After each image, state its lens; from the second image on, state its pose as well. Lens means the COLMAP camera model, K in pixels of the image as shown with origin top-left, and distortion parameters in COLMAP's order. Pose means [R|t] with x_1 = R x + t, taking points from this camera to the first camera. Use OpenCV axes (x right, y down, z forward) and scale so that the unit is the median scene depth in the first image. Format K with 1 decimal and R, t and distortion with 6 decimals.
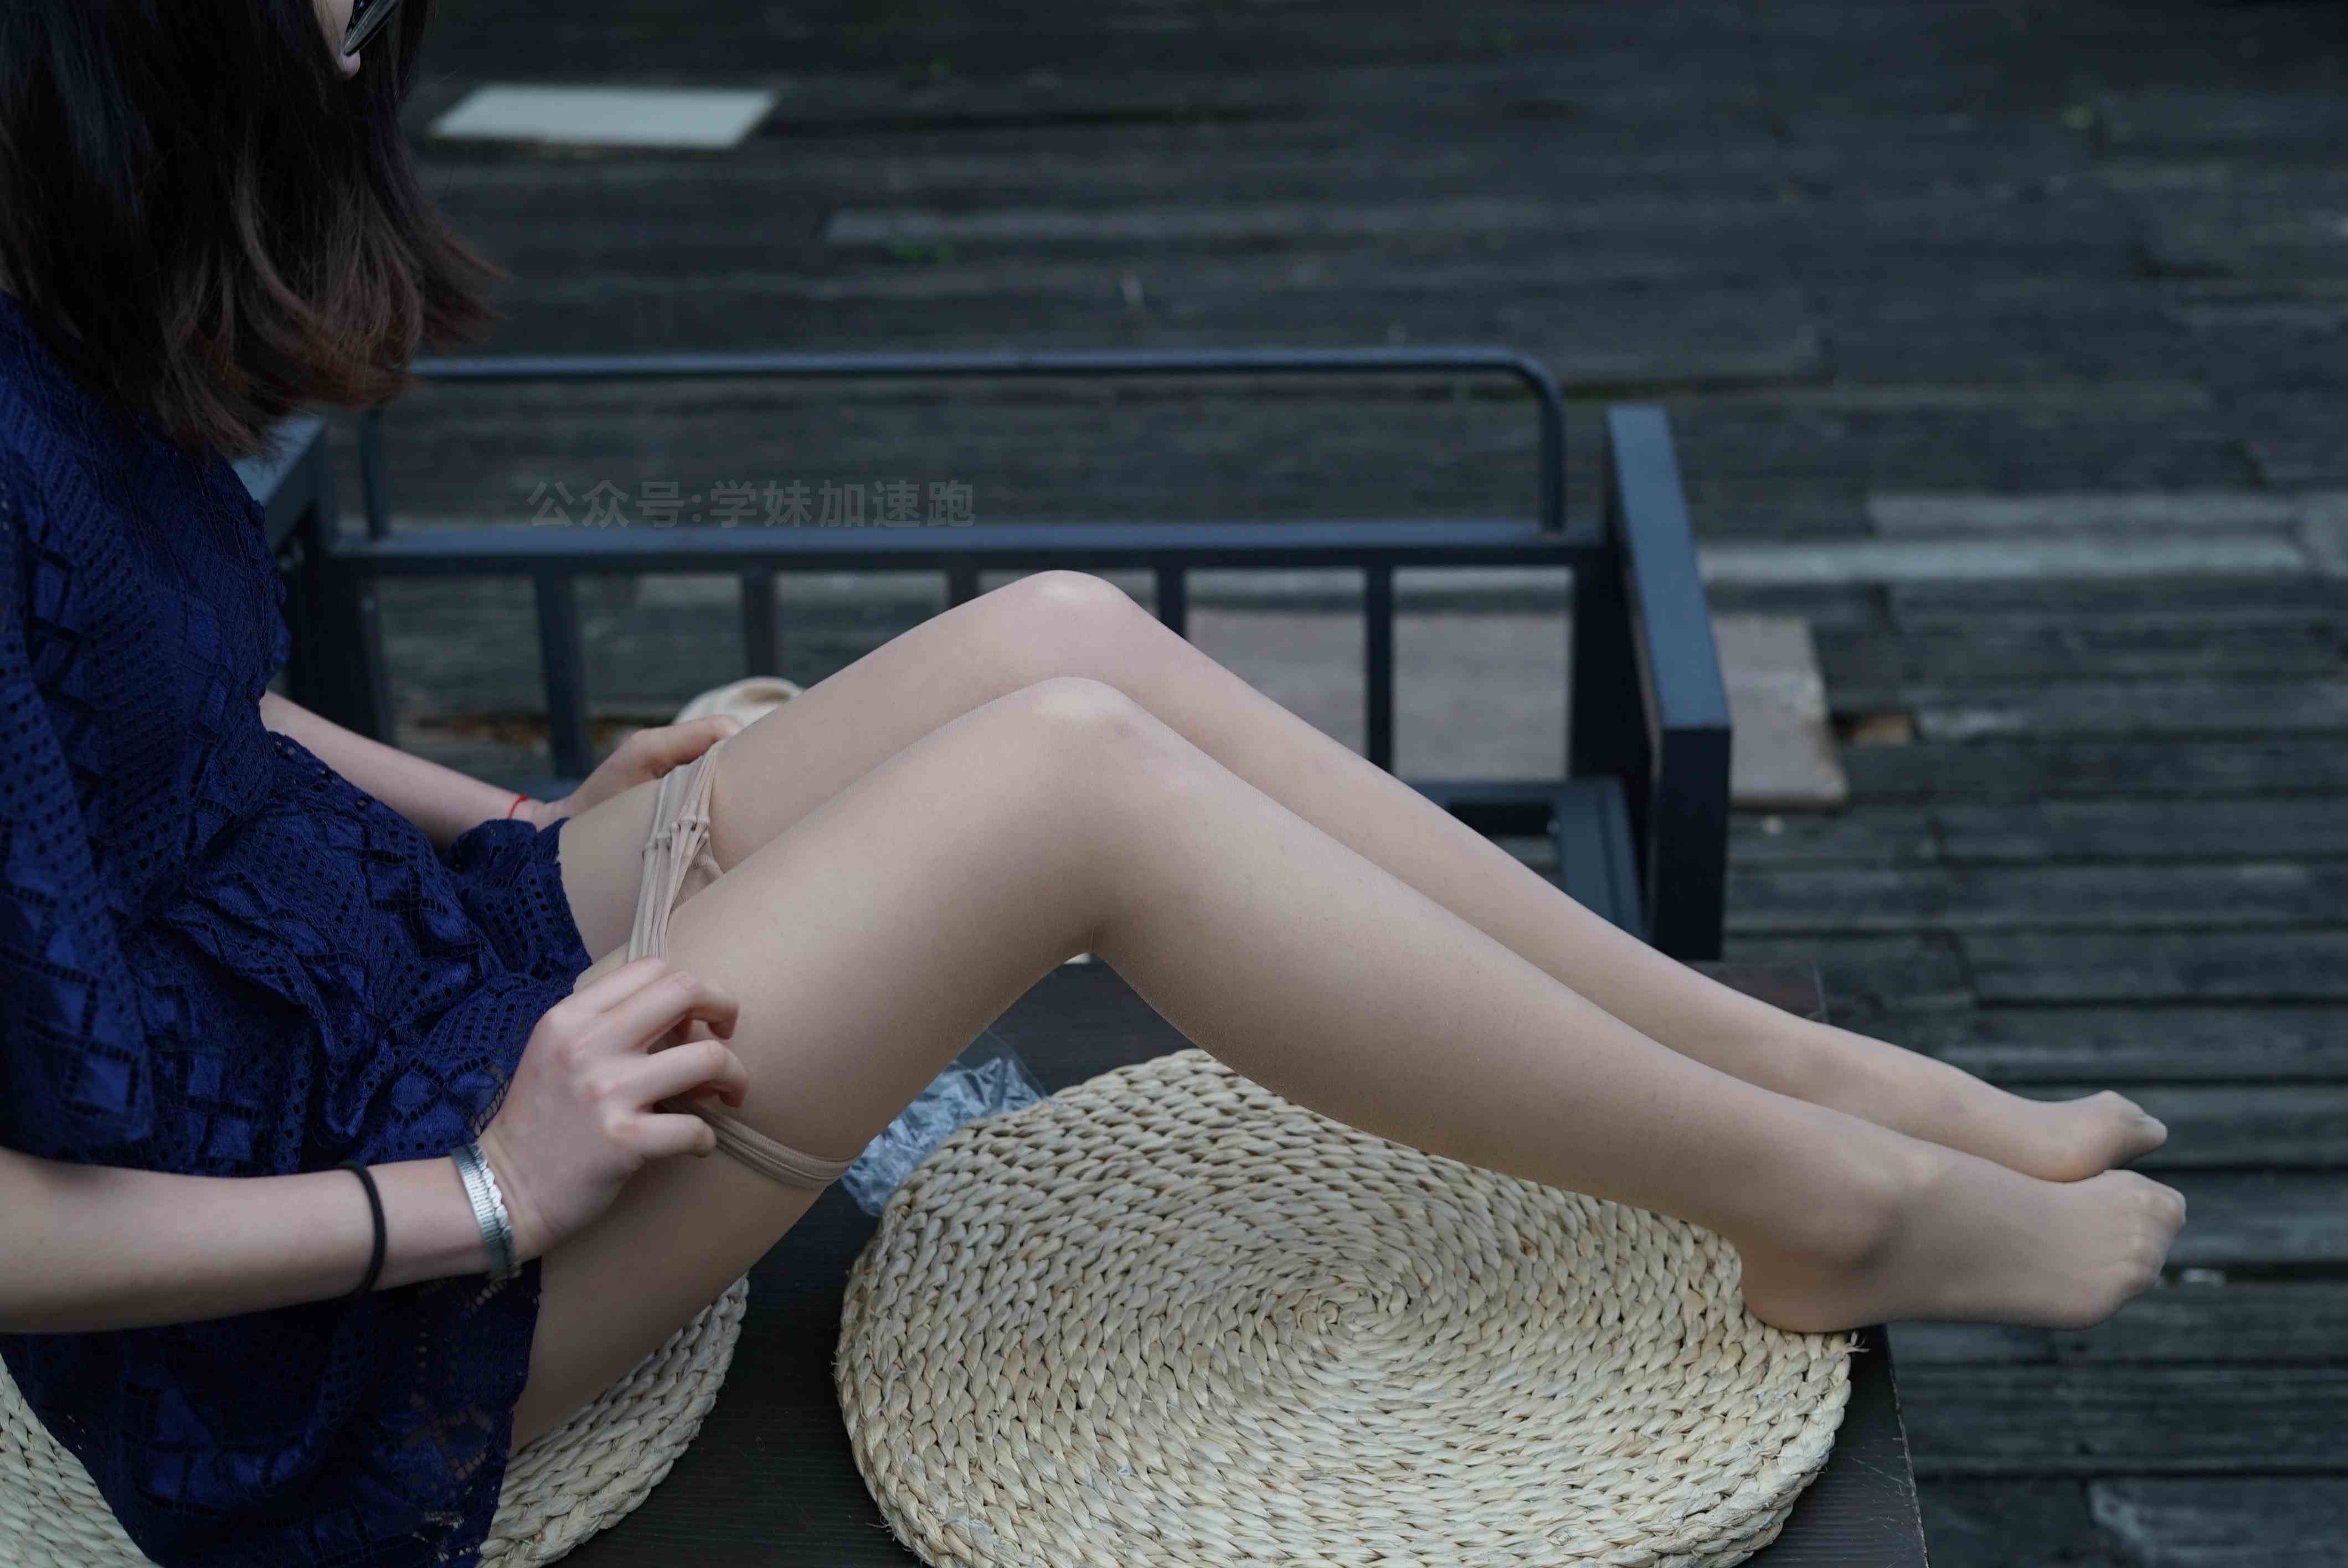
lens RADIAL K [[3535.0, 0, 1165.5], [0, 3535.0, 852.4], [0, 0, 1]] dist [-0.002662, -0.163910]
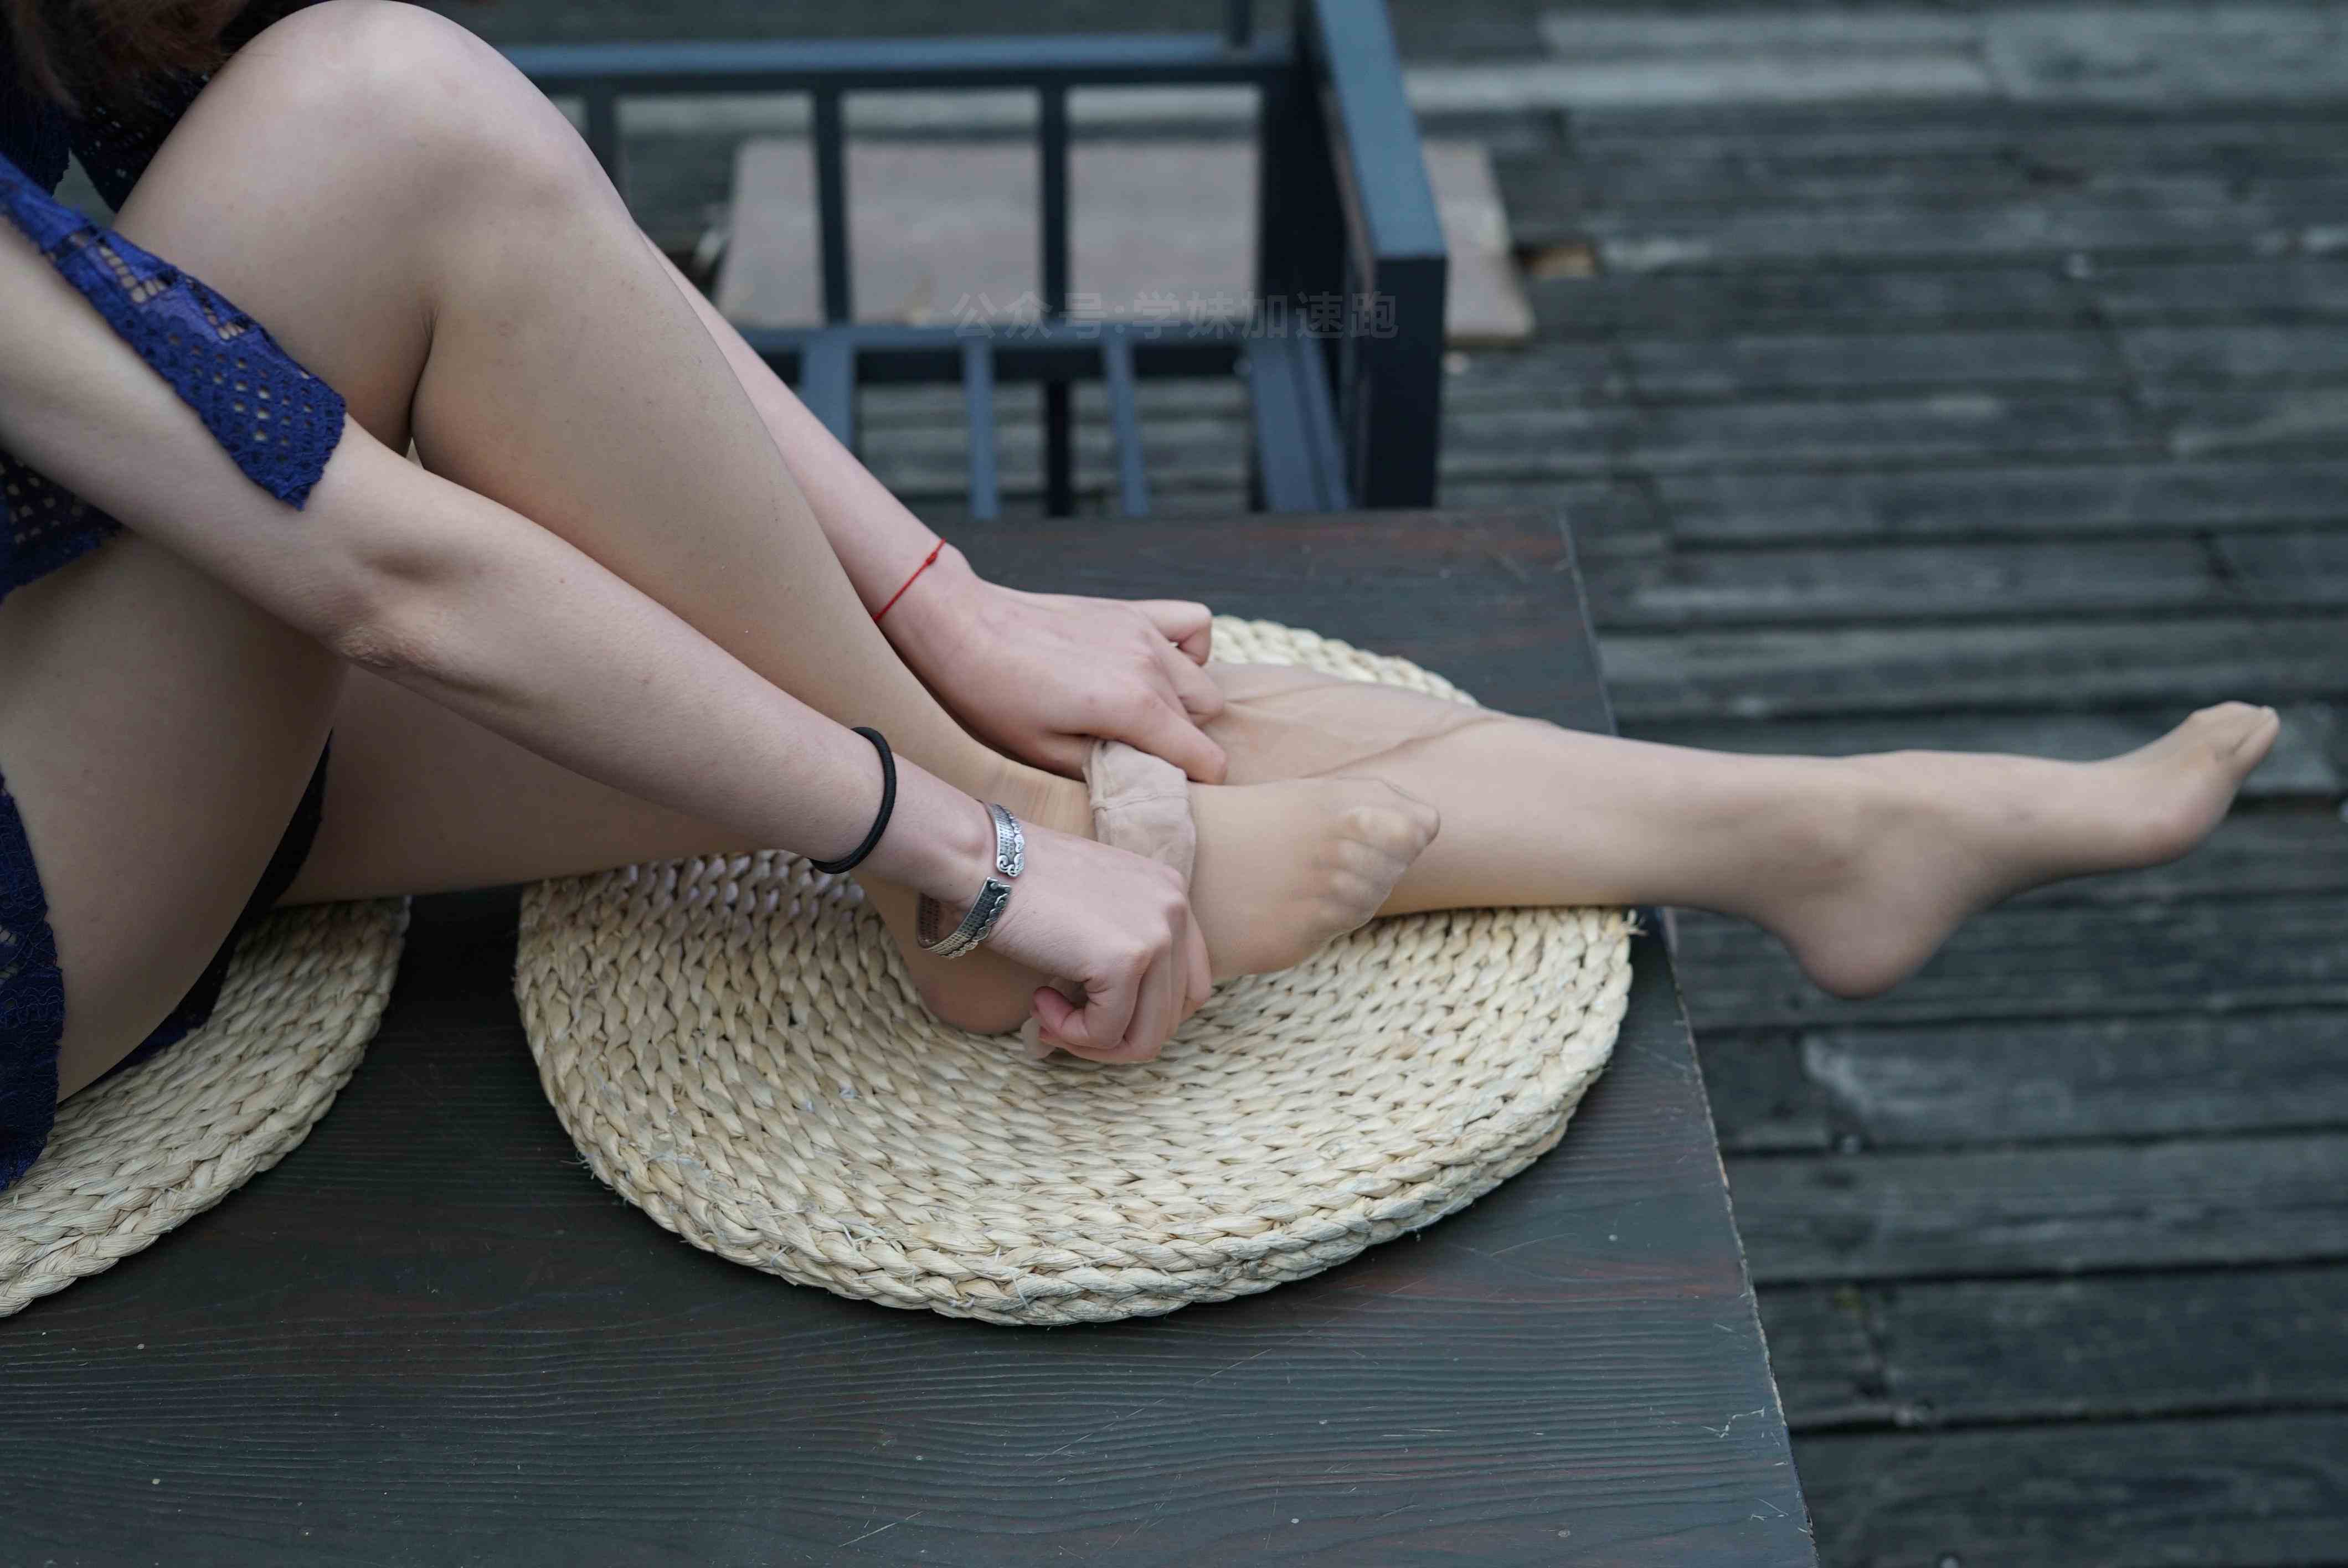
lens RADIAL K [[3535.0, 0, 1165.5], [0, 3535.0, 852.4], [0, 0, 1]] dist [-0.002662, -0.163910]
pose [[0.994553, -0.027112, 0.100646, -0.018876], [0.014036, 0.991619, 0.128432, -0.000316], [-0.103285, -0.126320, 0.986598, 0.104155]]
